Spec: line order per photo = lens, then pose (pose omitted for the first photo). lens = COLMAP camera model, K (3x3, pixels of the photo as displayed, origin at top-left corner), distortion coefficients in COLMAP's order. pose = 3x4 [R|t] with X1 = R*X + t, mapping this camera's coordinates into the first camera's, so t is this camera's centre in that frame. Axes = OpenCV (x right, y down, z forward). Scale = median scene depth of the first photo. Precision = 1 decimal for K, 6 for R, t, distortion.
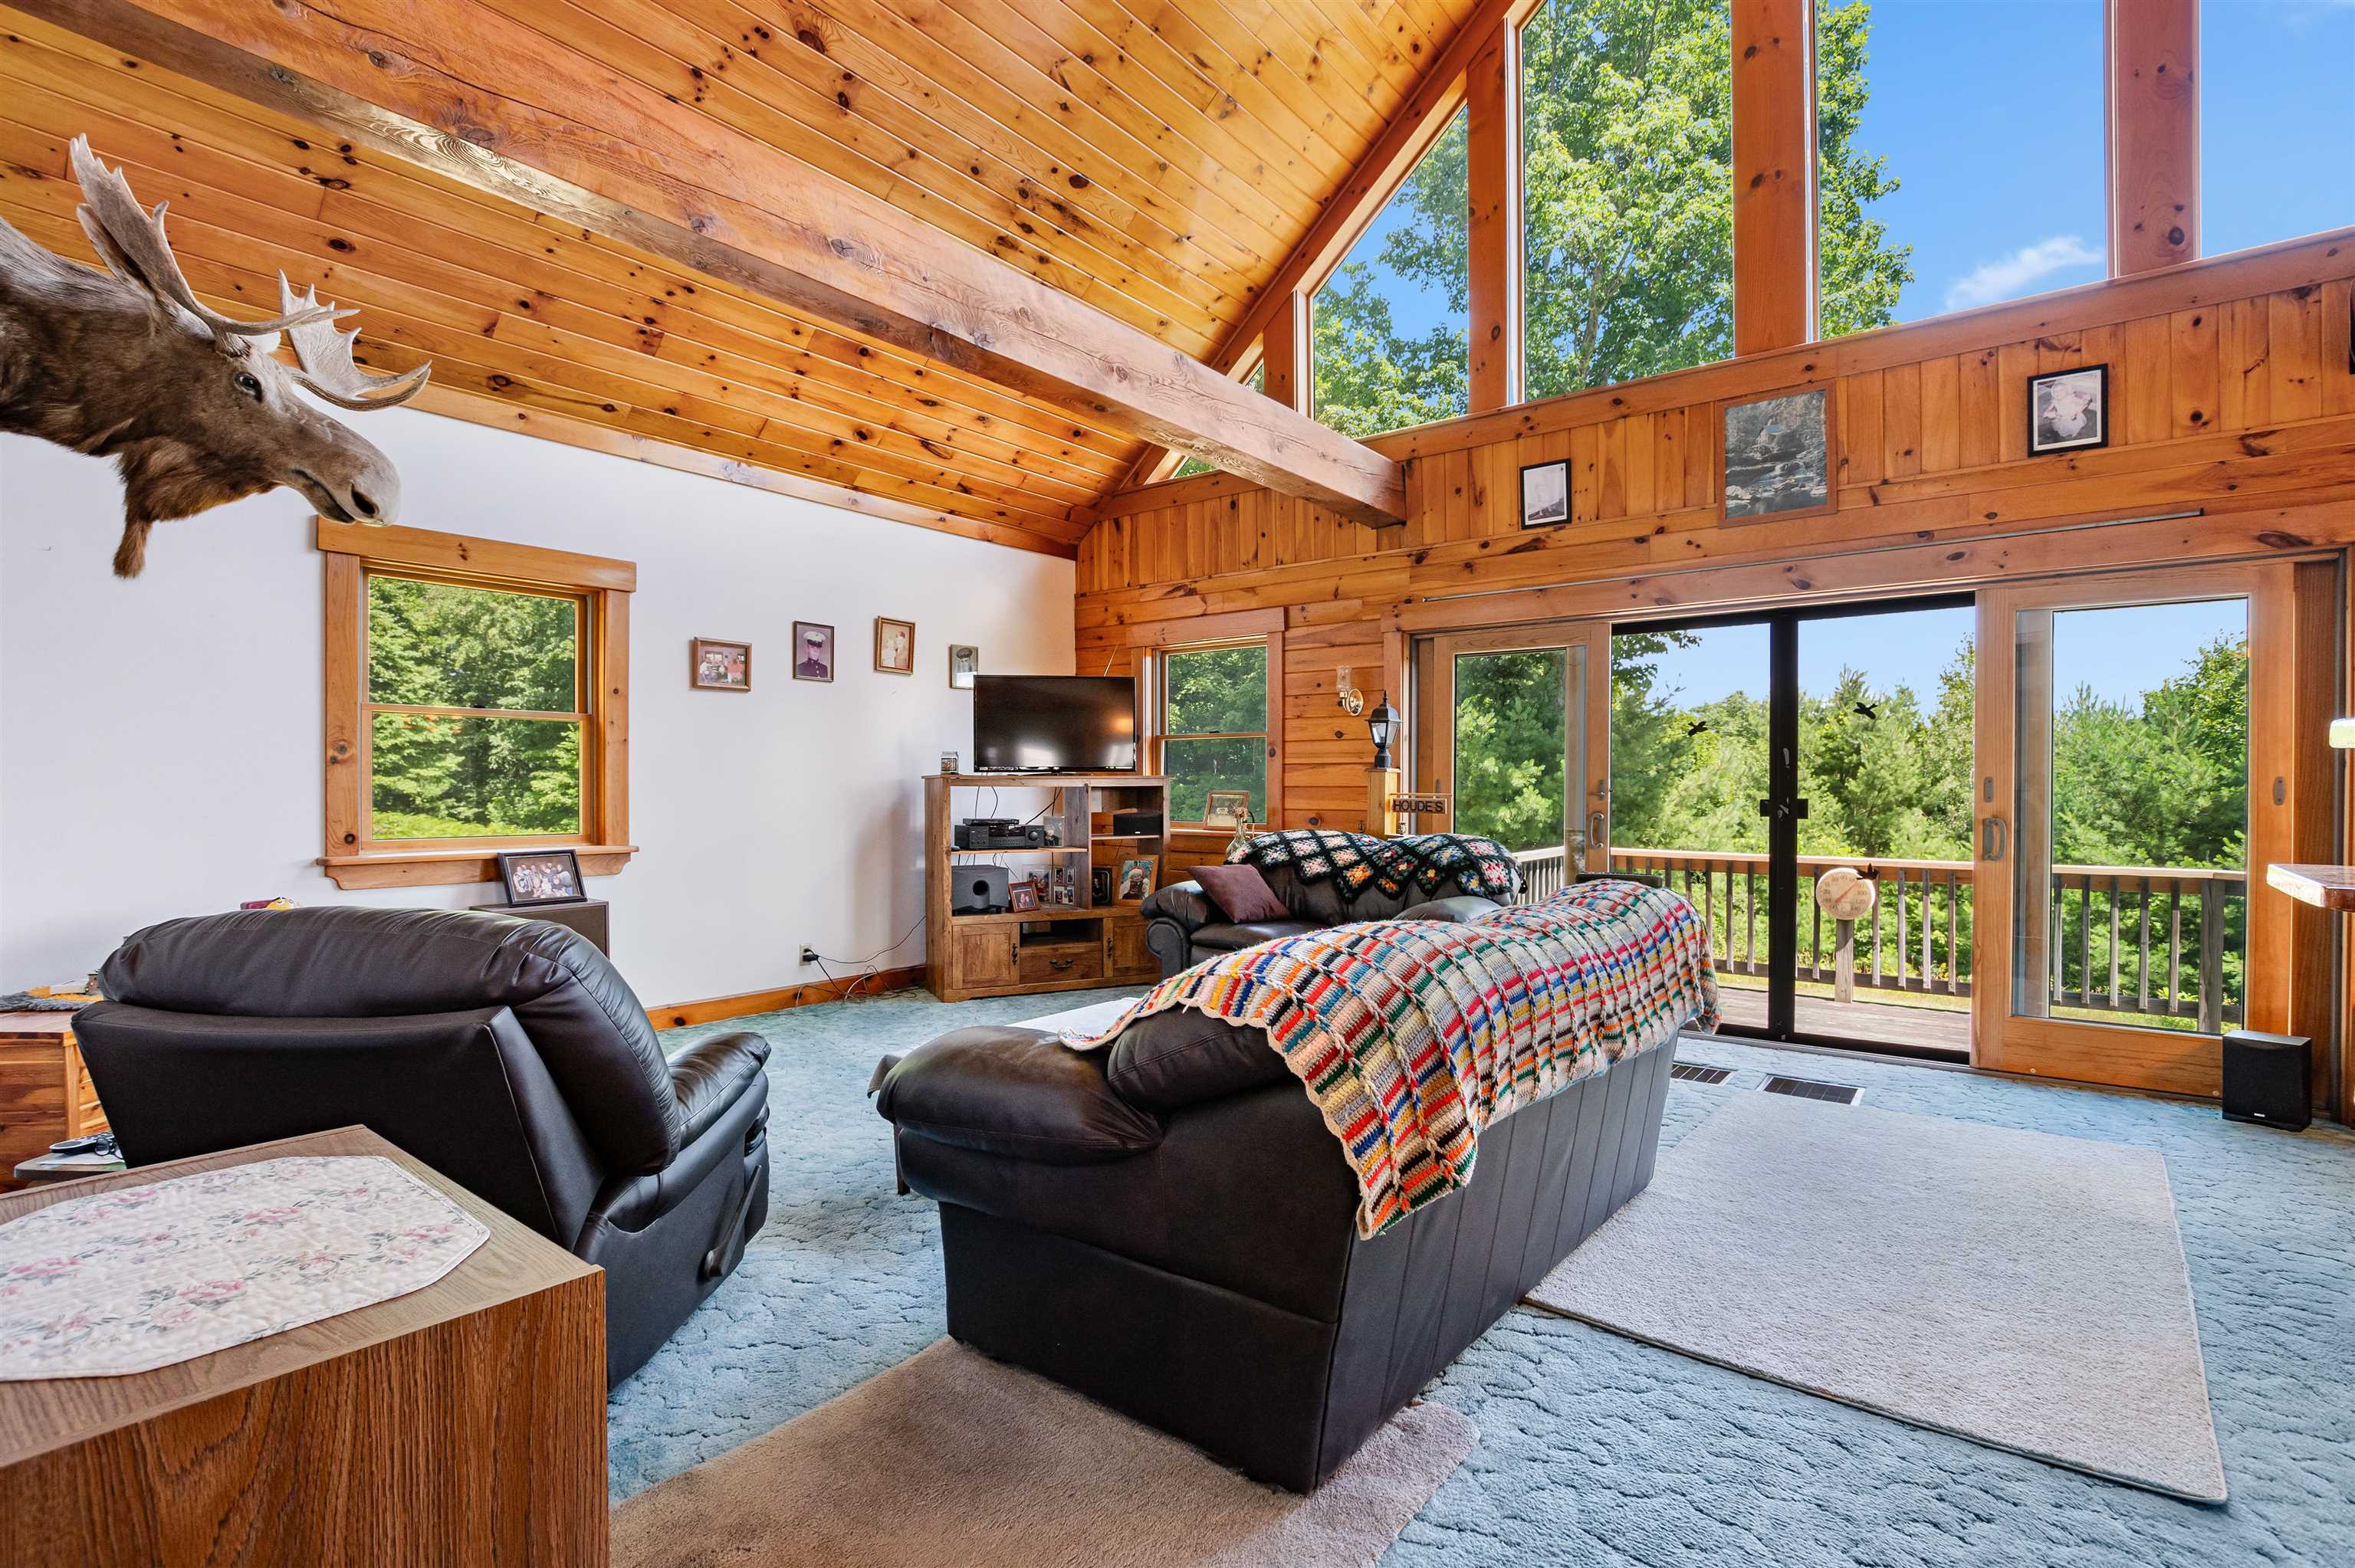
lens RADIAL K [[1077.8, 0, 1184.4], [0, 1077.8, 793.3], [0, 0, 1]] dist [-0.036644, 0.006338]
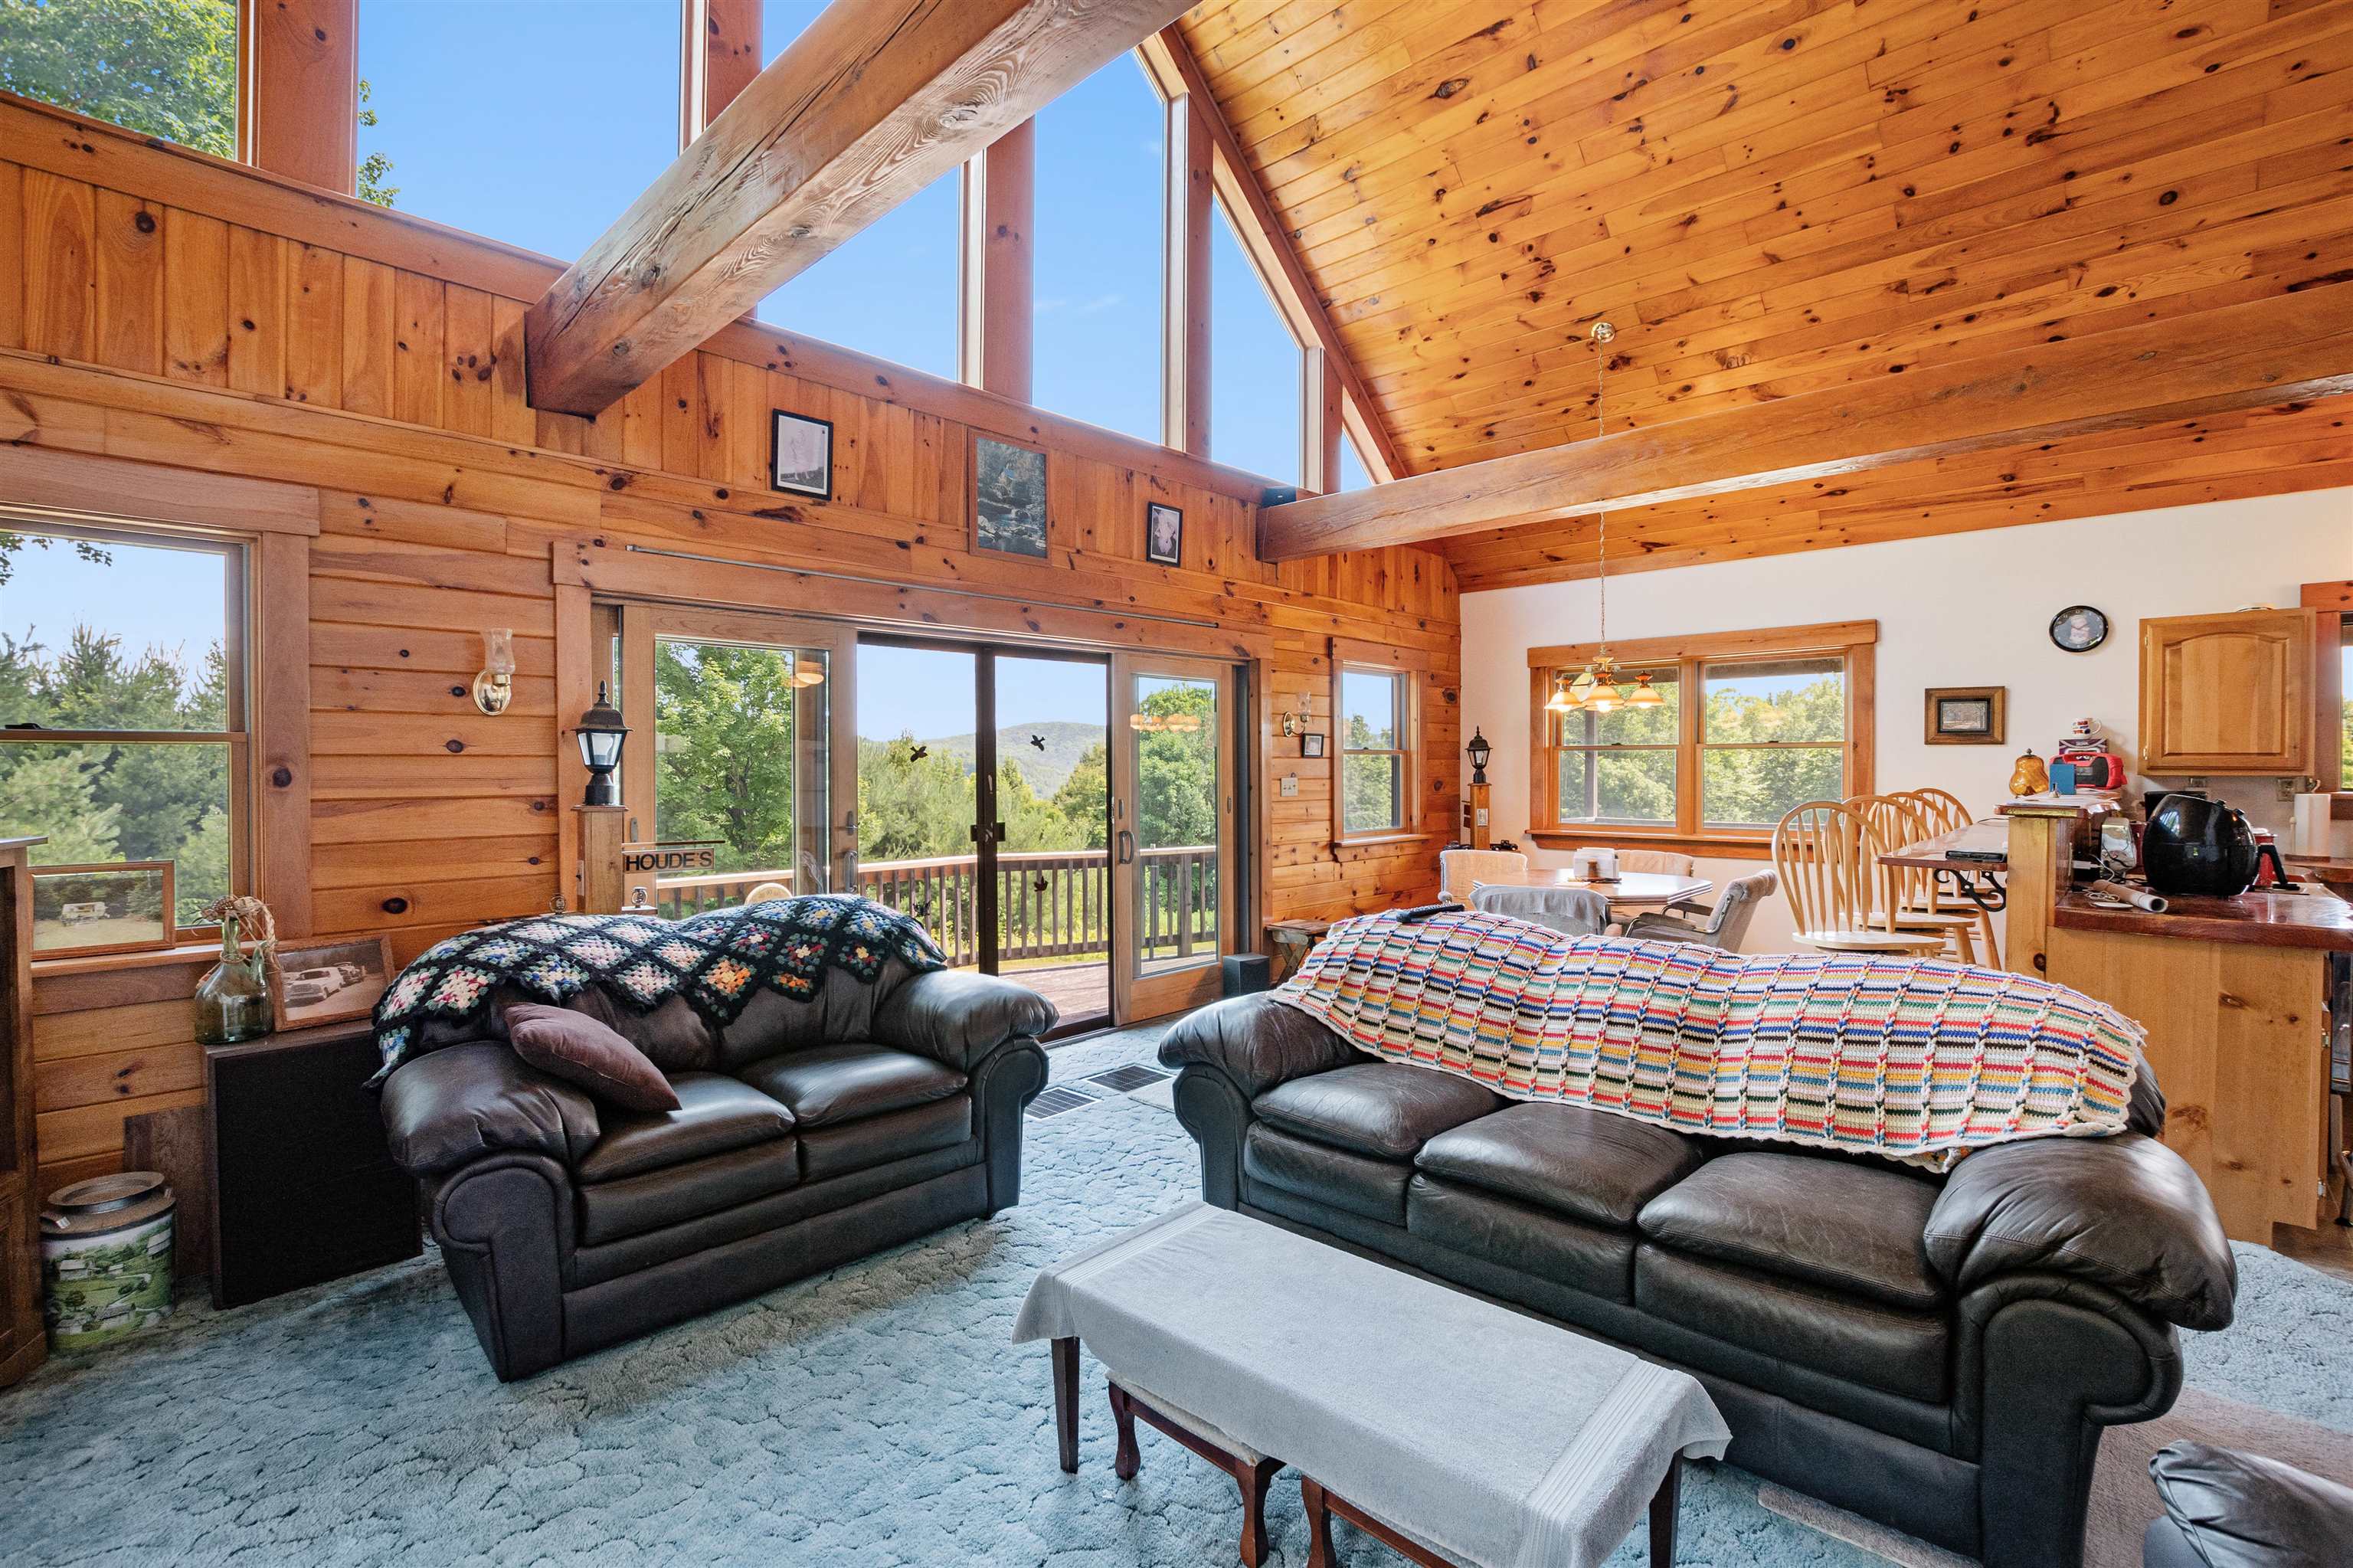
lens RADIAL K [[1056.7, 0, 1184.7], [0, 1056.7, 773.5], [0, 0, 1]] dist [-0.036169, 0.005827]
pose [[0.085095, -0.008668, 0.996335, -0.415284], [0.012156, 0.999897, 0.007660, -0.044972], [-0.996299, 0.011460, 0.085192, 0.649355]]
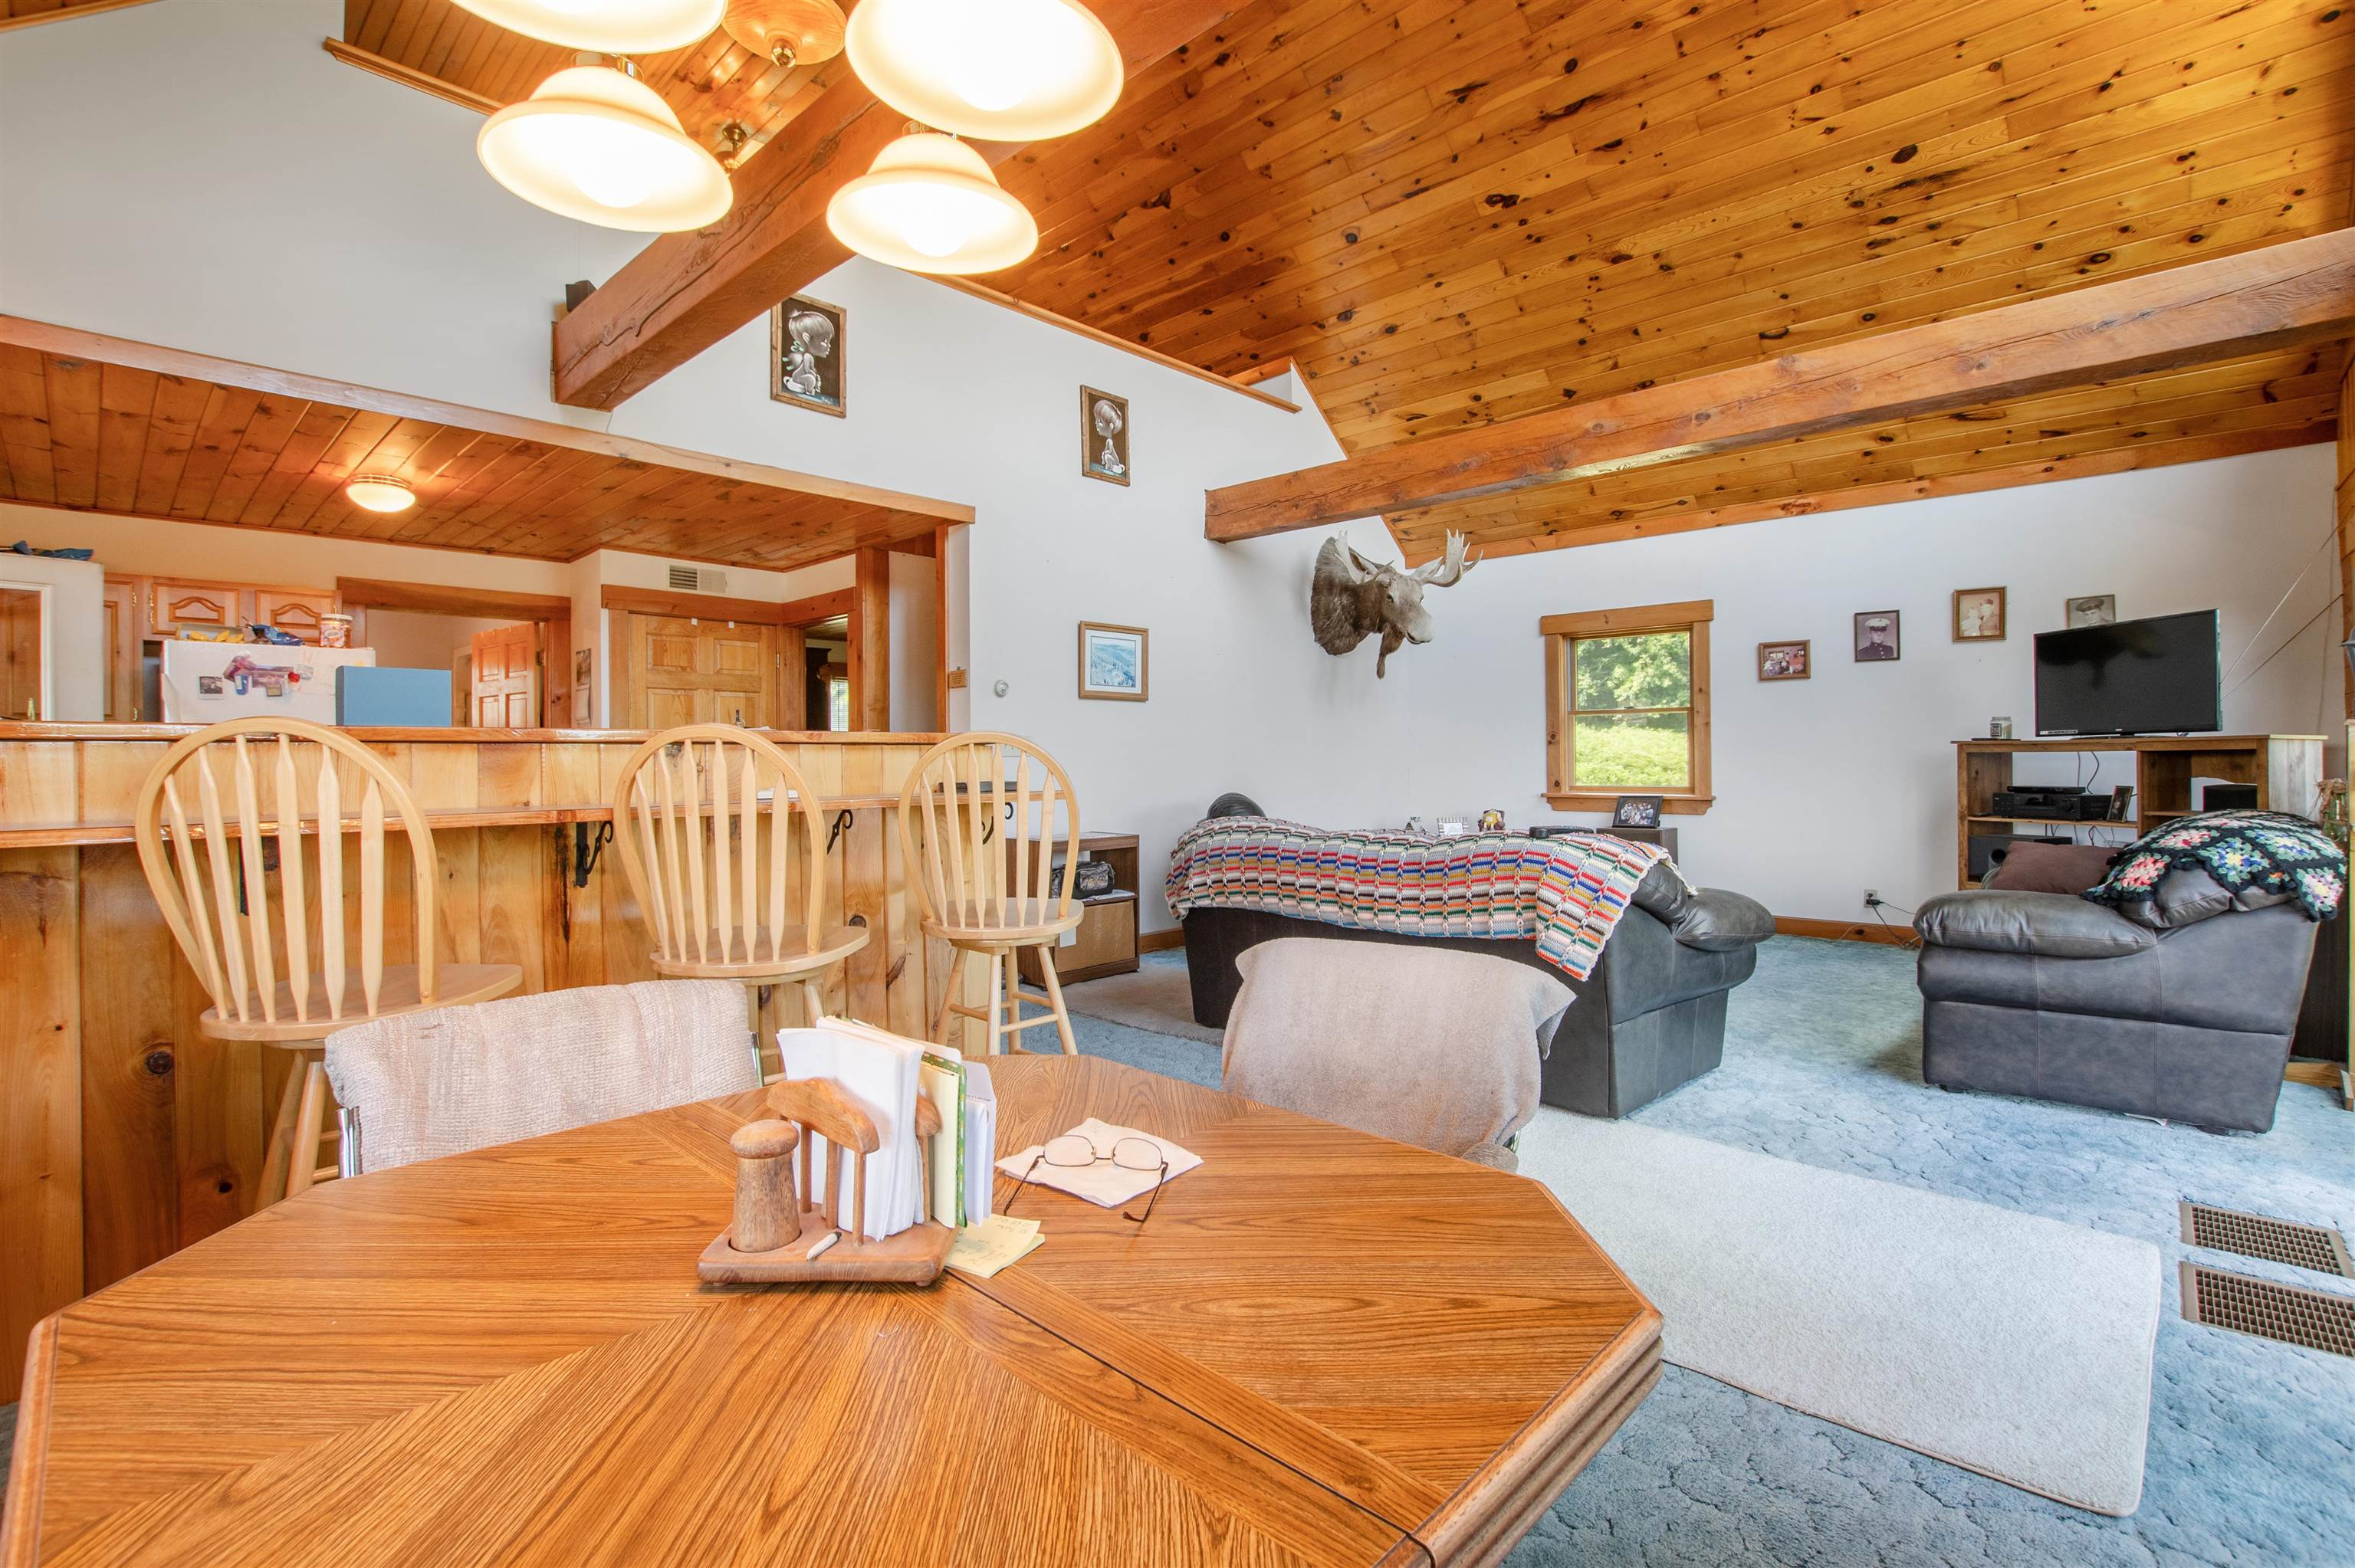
lens RADIAL K [[1058.9, 0, 1190.4], [0, 1058.9, 751.7], [0, 0, 1]] dist [-0.036191, 0.006077]
pose [[-0.078895, -0.008291, -0.996848, 0.883365], [0.000423, 0.999965, -0.008351, 0.000958], [0.996883, -0.001080, -0.078889, 0.380464]]
